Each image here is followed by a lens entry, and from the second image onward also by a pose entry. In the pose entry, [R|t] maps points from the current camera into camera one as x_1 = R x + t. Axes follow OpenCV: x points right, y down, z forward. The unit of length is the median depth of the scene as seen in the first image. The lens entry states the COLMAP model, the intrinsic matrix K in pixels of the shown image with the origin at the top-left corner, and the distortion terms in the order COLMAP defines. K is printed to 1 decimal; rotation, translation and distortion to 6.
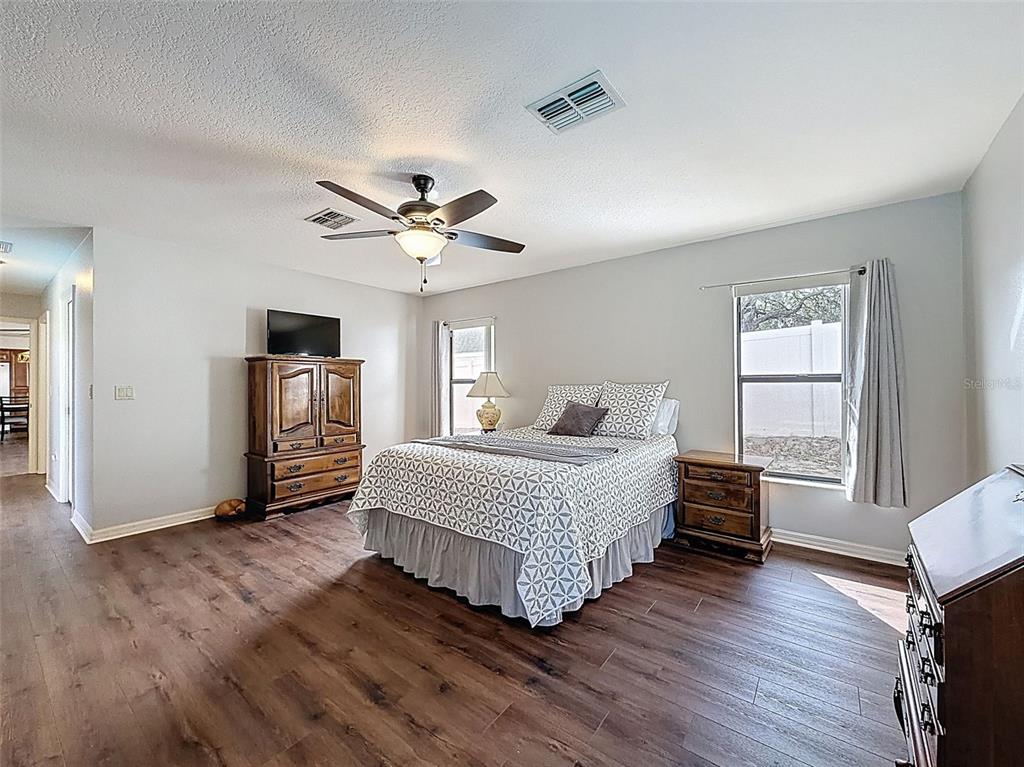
lens RADIAL K [[419.6, 0, 513.2], [0, 419.6, 381.9], [0, 0, 1]] dist [0.002449, 0.000257]
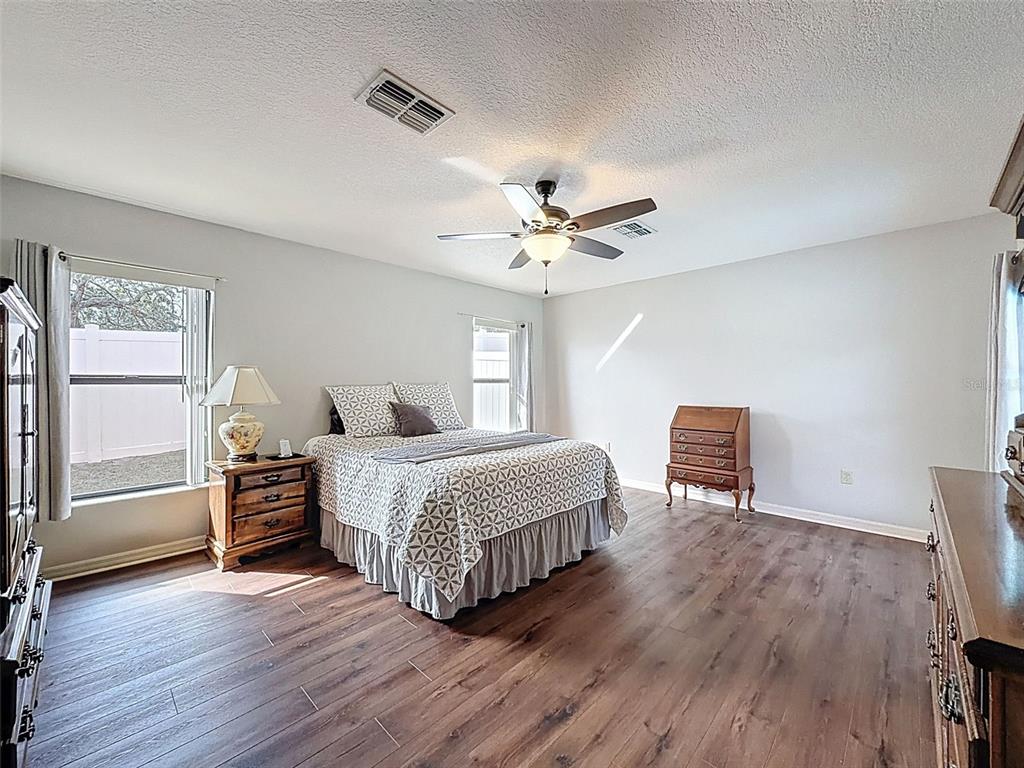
lens RADIAL K [[419.6, 0, 512.0], [0, 419.6, 383.4], [0, 0, 1]] dist [0.002449, 0.000257]
pose [[0.098141, 0.001576, 0.995171, -1.189836], [-0.001969, 0.999997, -0.001389, 0.004029], [-0.995171, -0.001823, 0.098144, 0.938701]]
